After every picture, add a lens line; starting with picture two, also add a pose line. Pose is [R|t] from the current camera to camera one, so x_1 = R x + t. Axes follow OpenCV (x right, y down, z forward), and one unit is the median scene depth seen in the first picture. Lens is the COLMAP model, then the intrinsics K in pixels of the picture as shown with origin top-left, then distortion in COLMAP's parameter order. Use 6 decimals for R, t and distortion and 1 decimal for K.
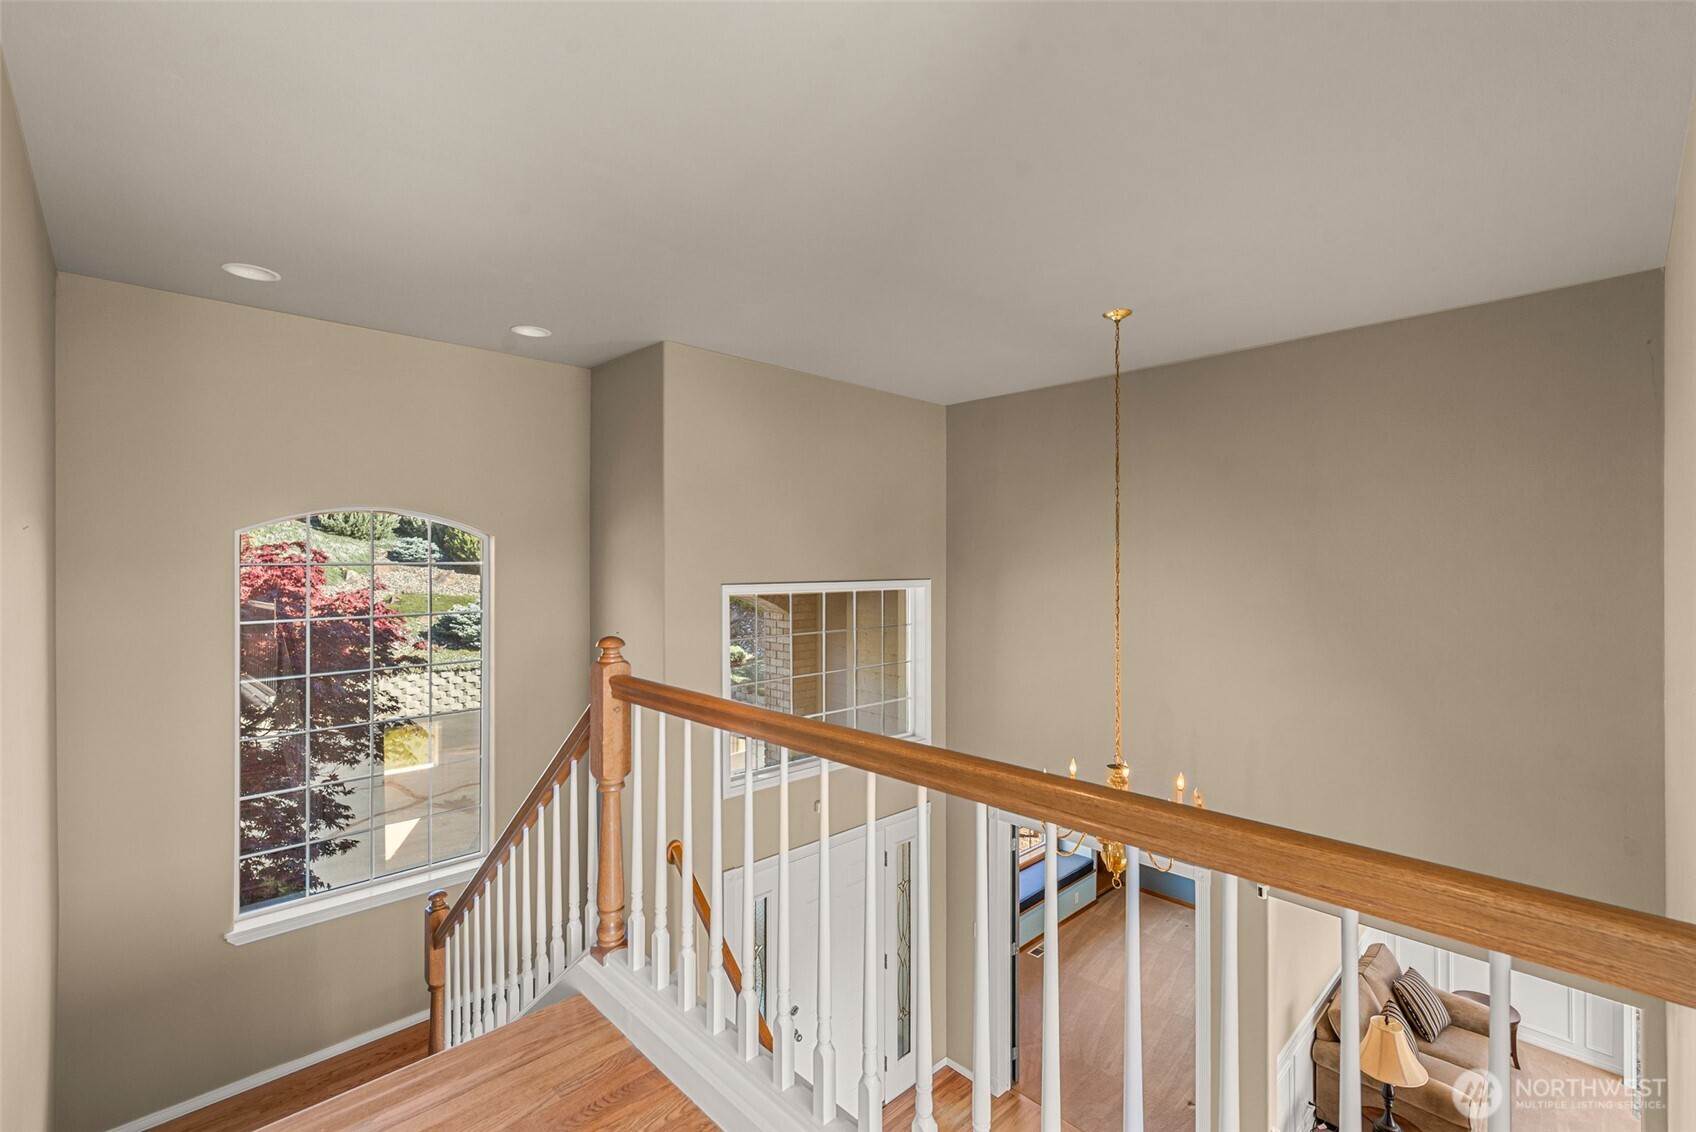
lens RADIAL K [[753.2, 0, 854.1], [0, 753.2, 560.6], [0, 0, 1]] dist [0.003671, -0.000593]
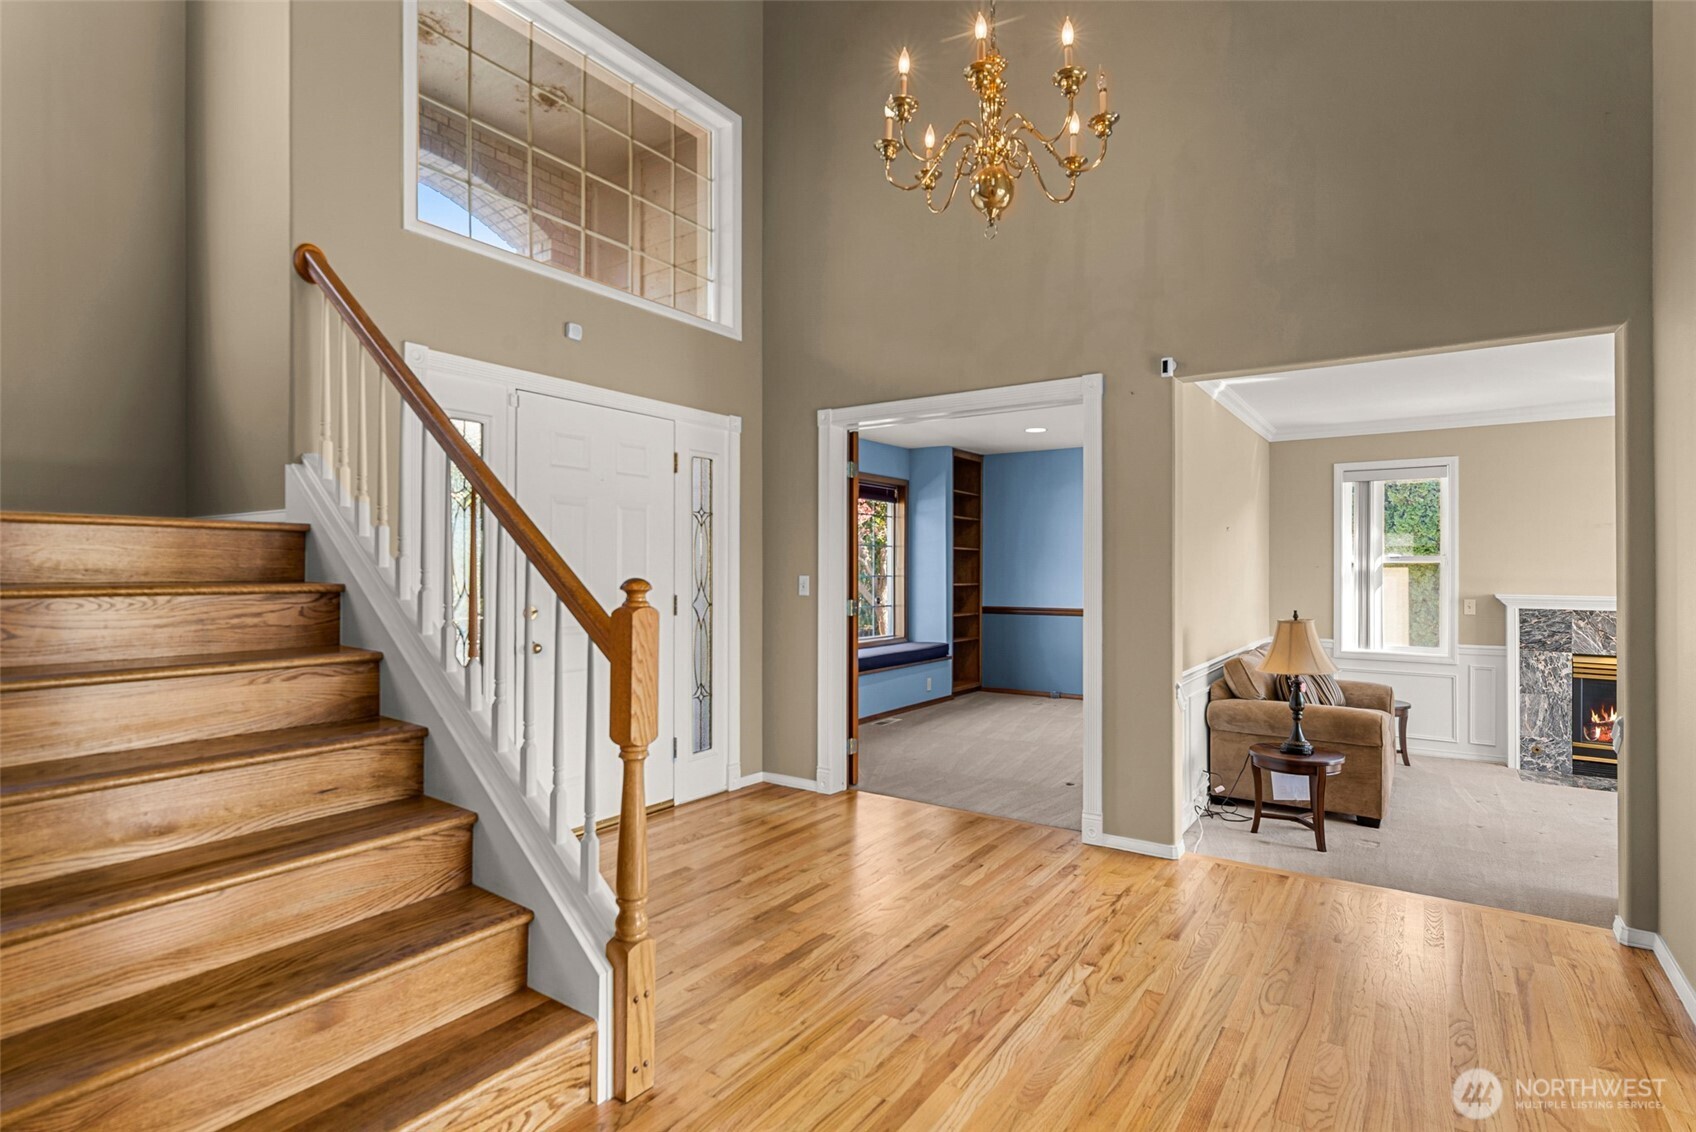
lens RADIAL K [[866.7, 0, 857.2], [0, 866.7, 563.0], [0, 0, 1]] dist [-0.001111, -0.000222]
pose [[0.976736, 0.002748, 0.214430, 0.032263], [0.000066, 0.999914, -0.013112, 0.483504], [-0.214447, 0.012821, 0.976651, 0.154765]]
